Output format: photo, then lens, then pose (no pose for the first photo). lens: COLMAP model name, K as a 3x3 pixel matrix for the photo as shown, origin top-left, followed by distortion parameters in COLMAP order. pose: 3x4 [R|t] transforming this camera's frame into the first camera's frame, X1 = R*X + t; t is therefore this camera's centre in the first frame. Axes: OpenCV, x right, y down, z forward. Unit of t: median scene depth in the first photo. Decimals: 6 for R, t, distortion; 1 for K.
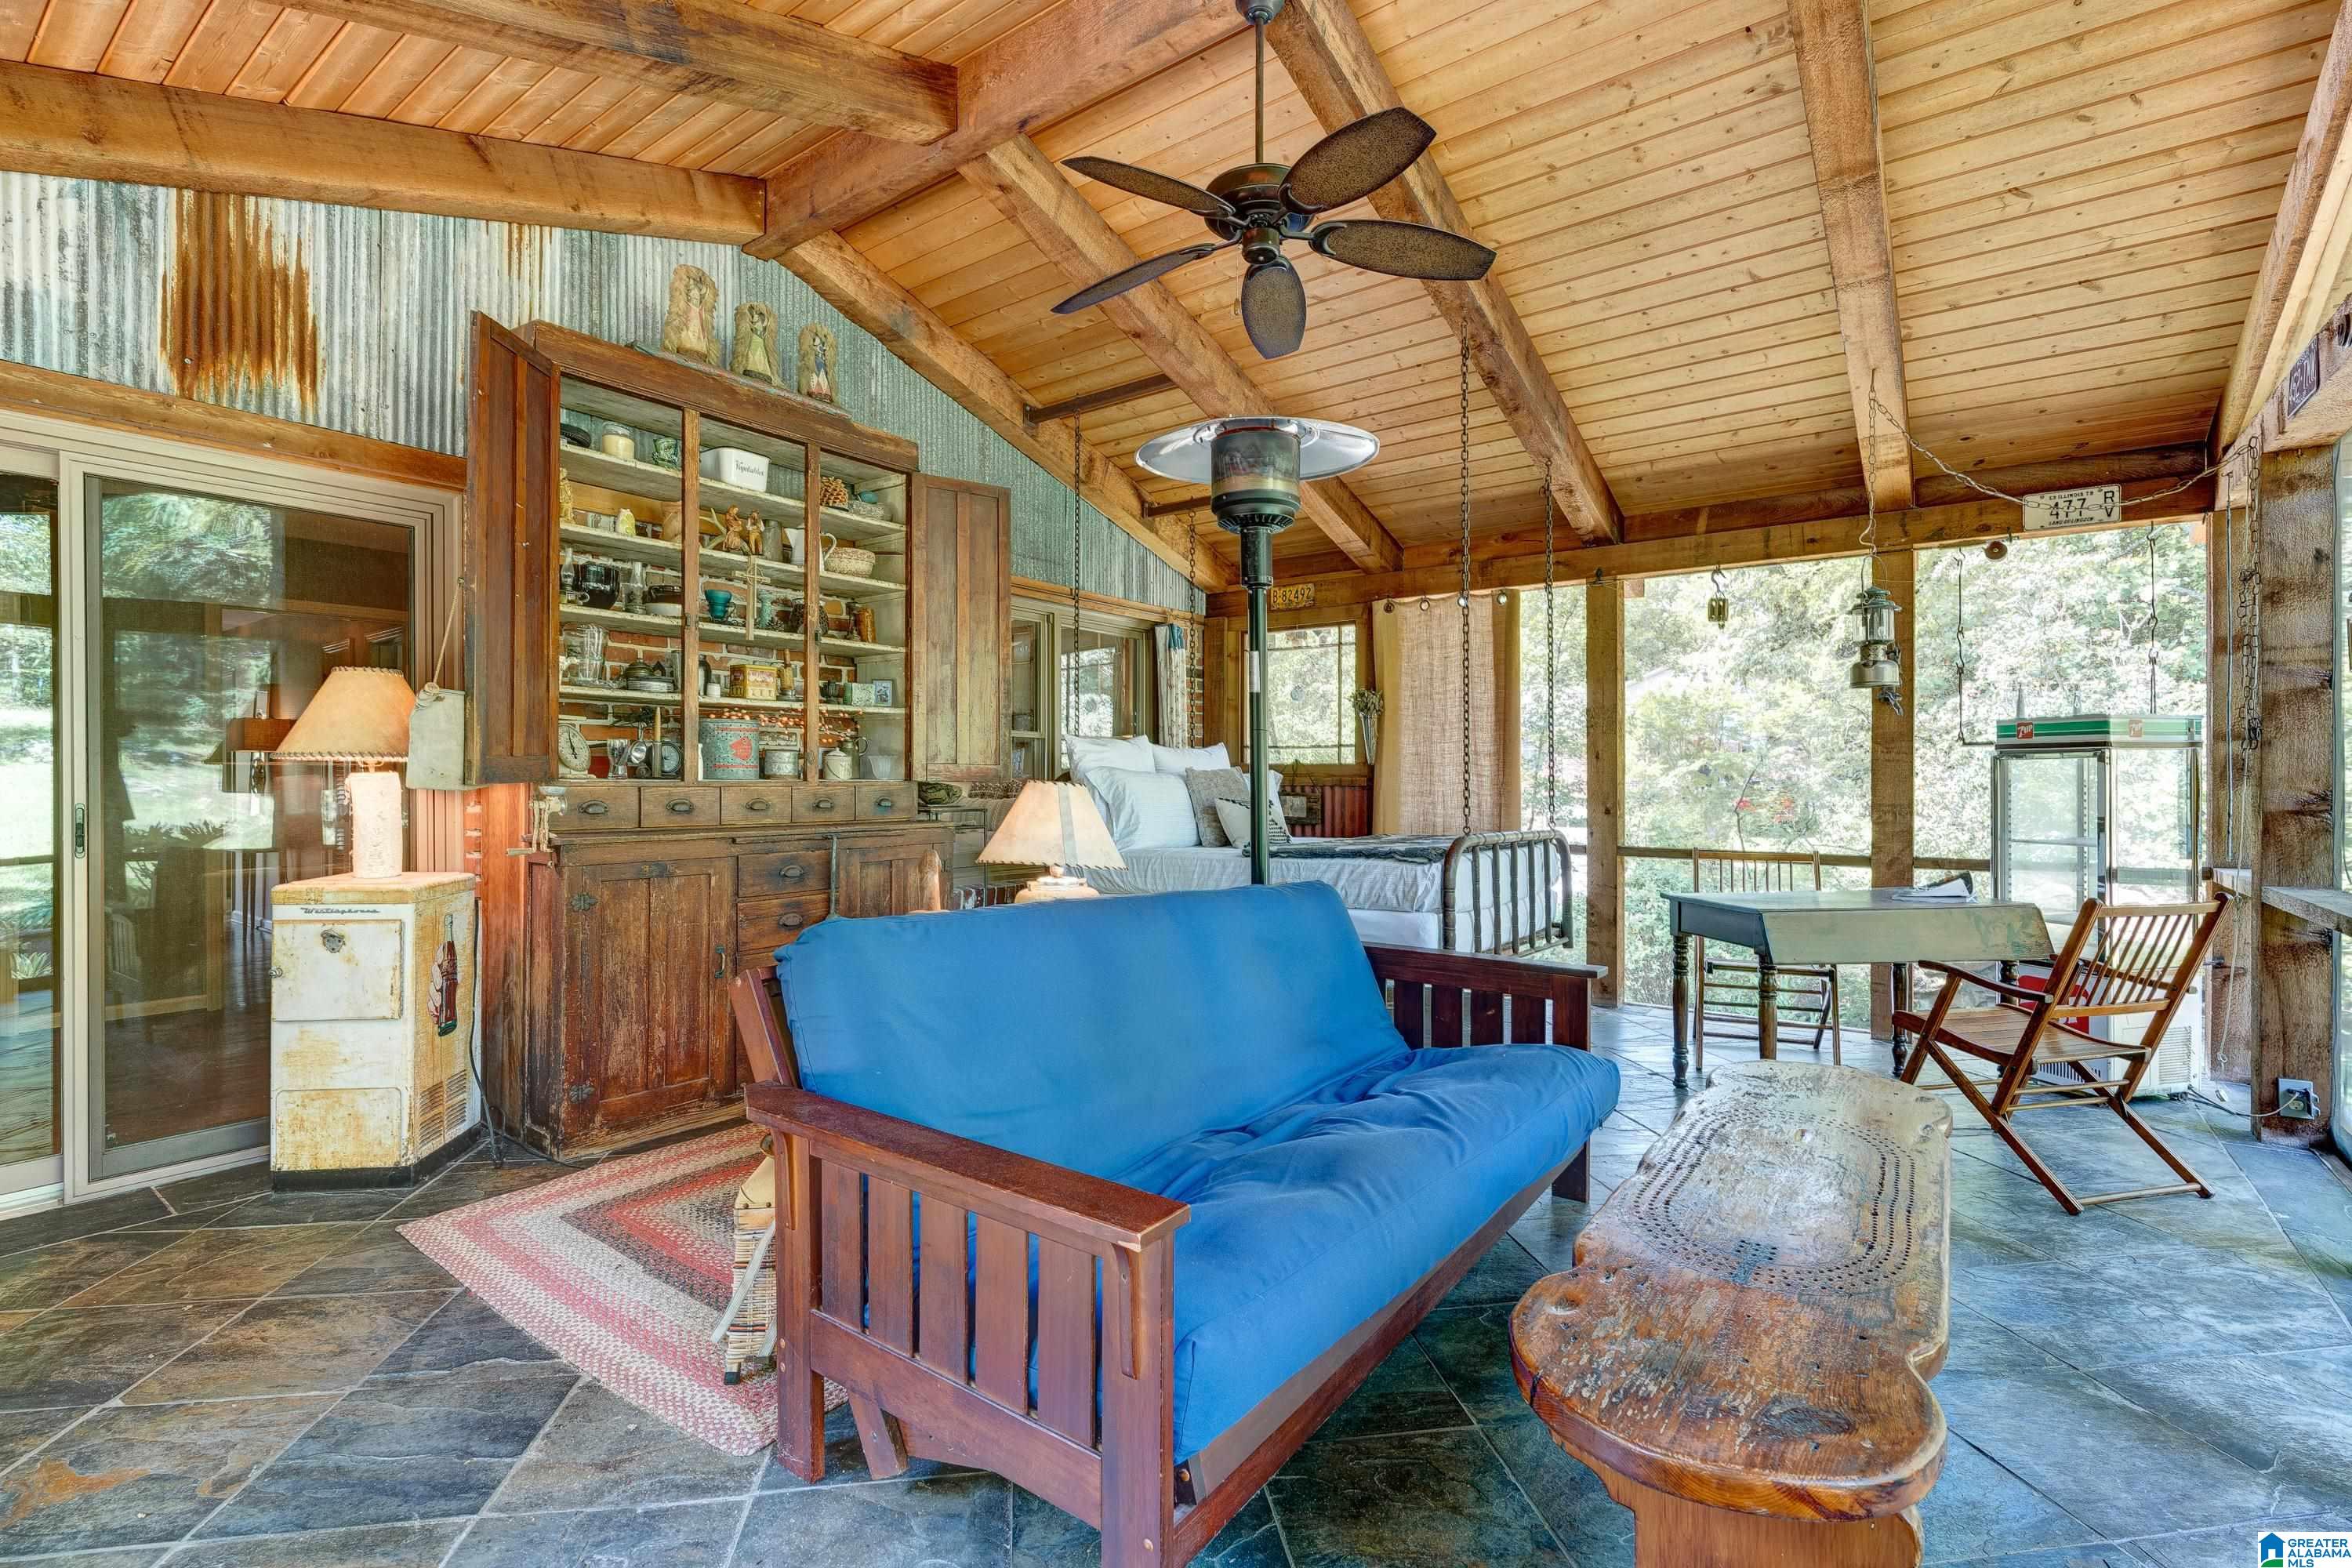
lens RADIAL K [[1083.3, 0, 1179.3], [0, 1083.3, 773.3], [0, 0, 1]] dist [-0.002358, 0.000516]
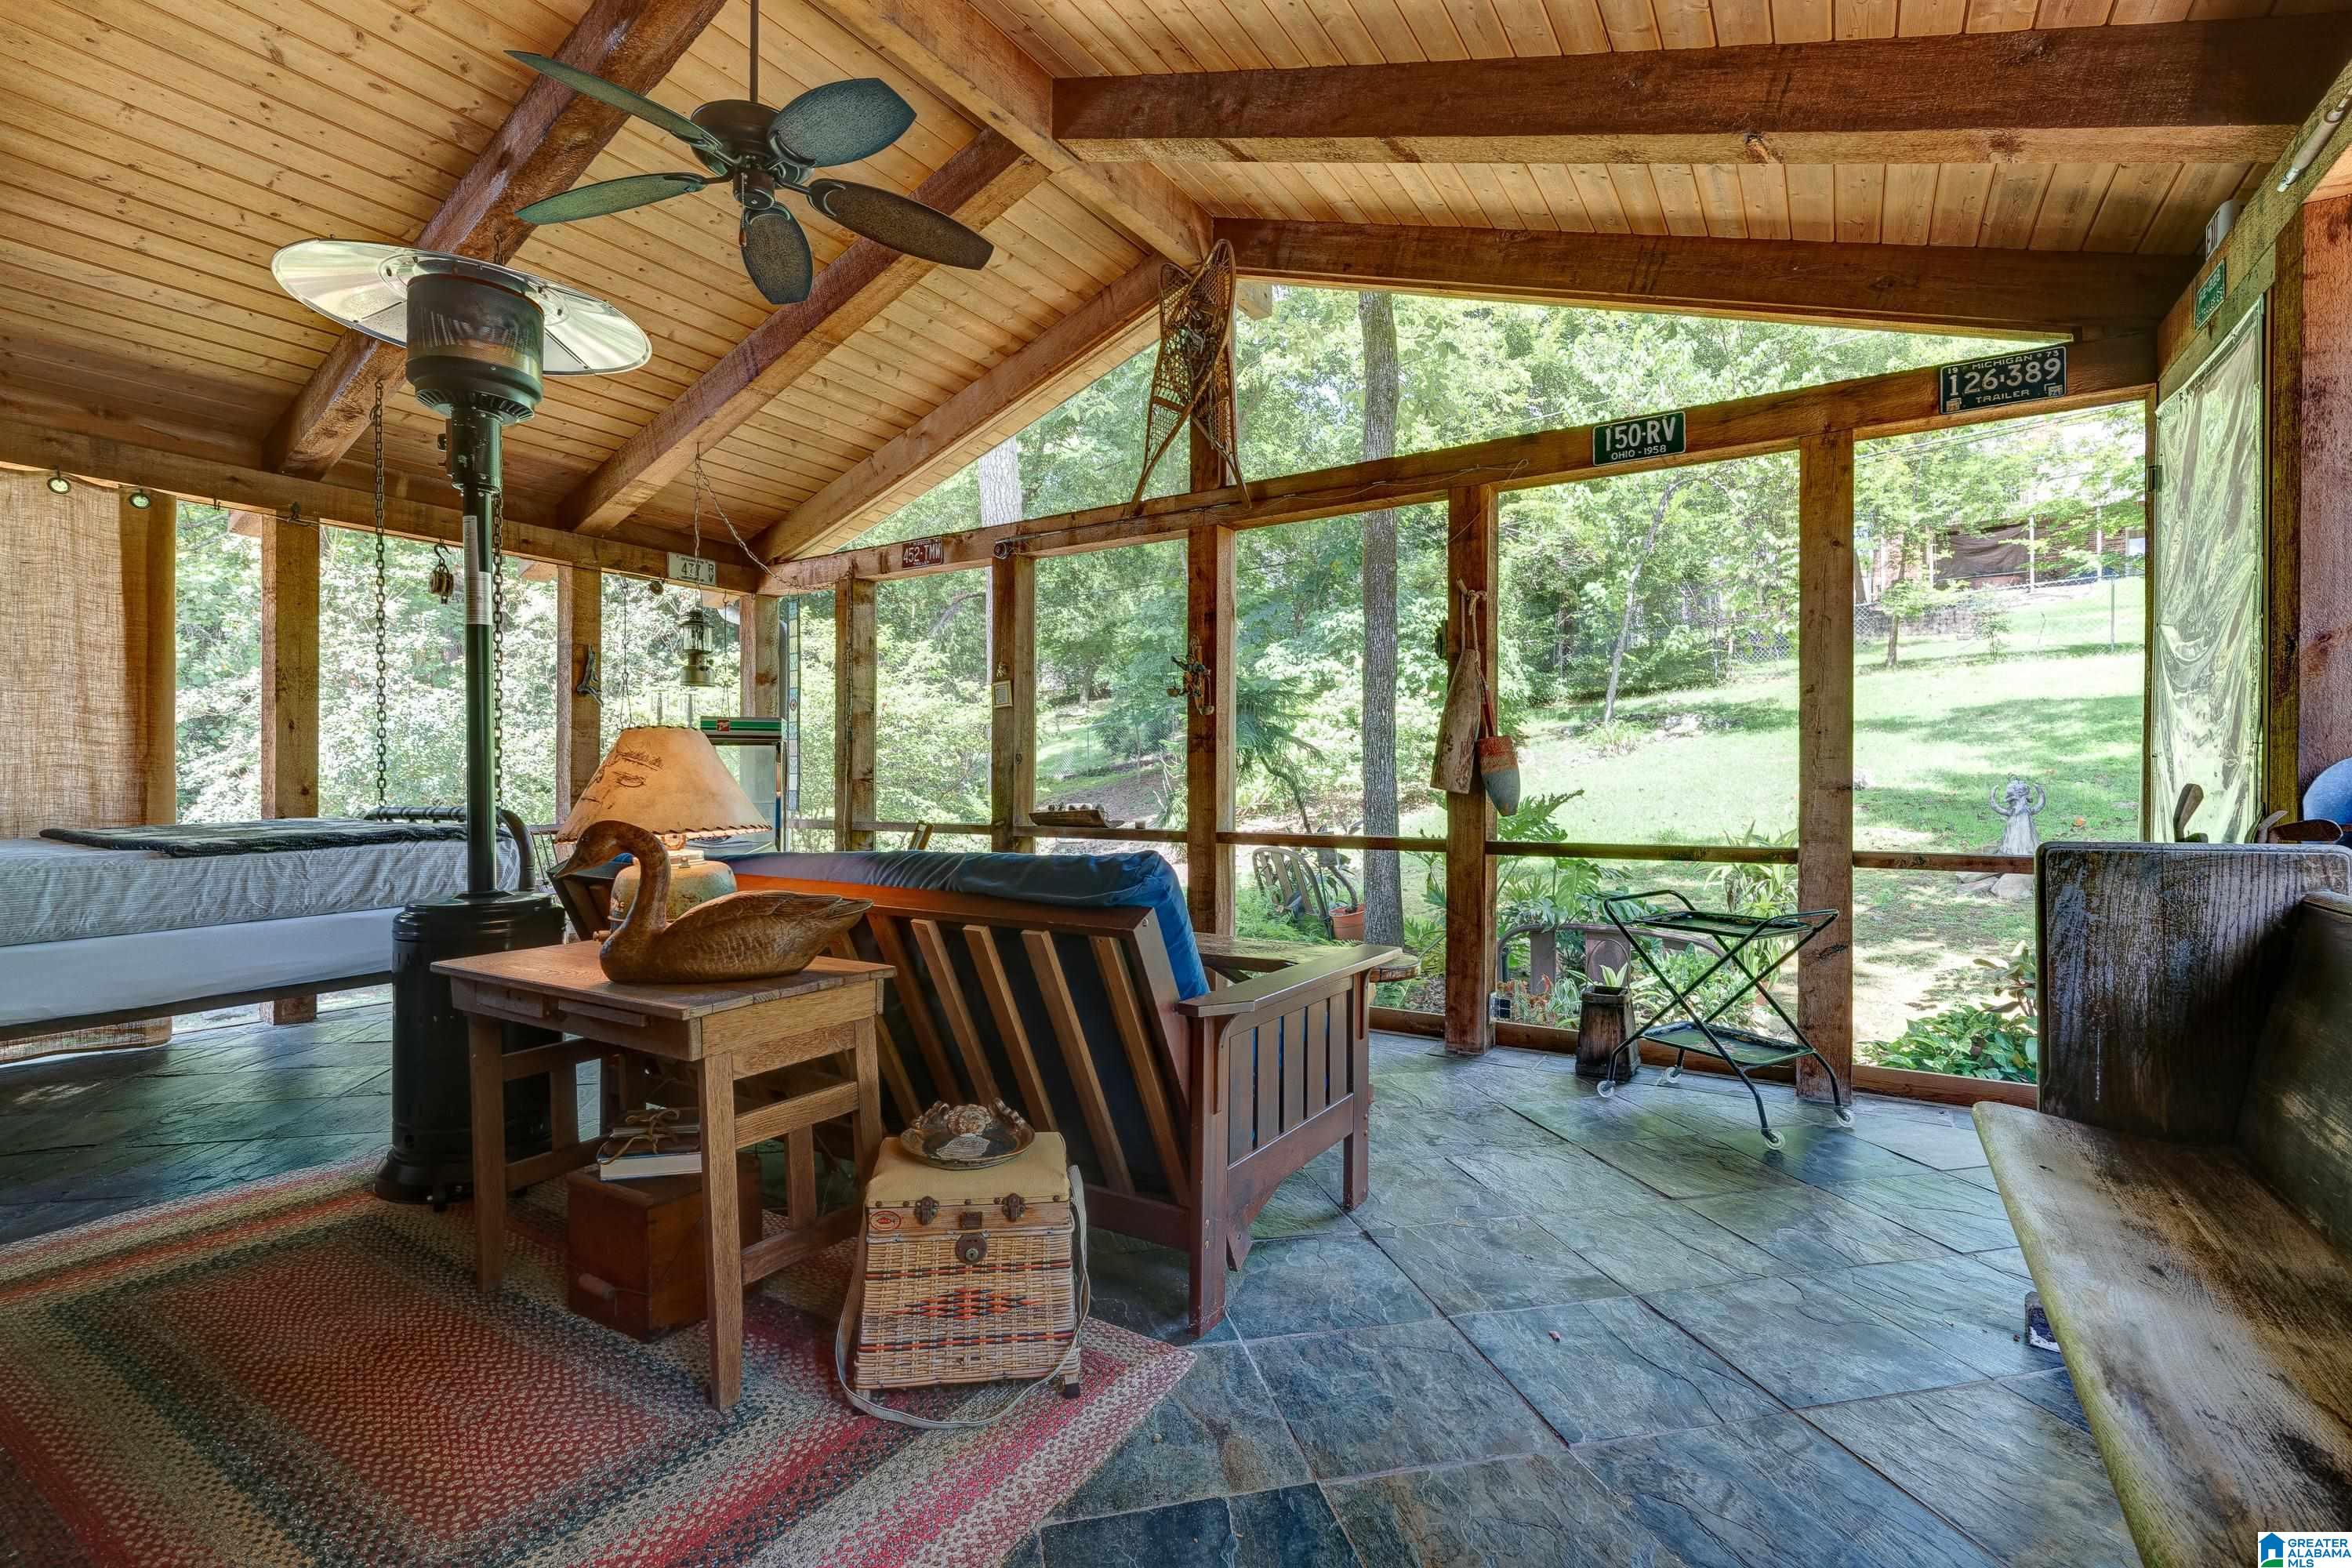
lens RADIAL K [[1083.3, 0, 1179.3], [0, 1083.3, 773.3], [0, 0, 1]] dist [-0.002358, 0.000516]
pose [[-0.101741, 0.008587, 0.994774, -0.644250], [-0.006615, 0.999935, -0.009308, 0.031305], [-0.994789, -0.007527, -0.101677, 0.496838]]
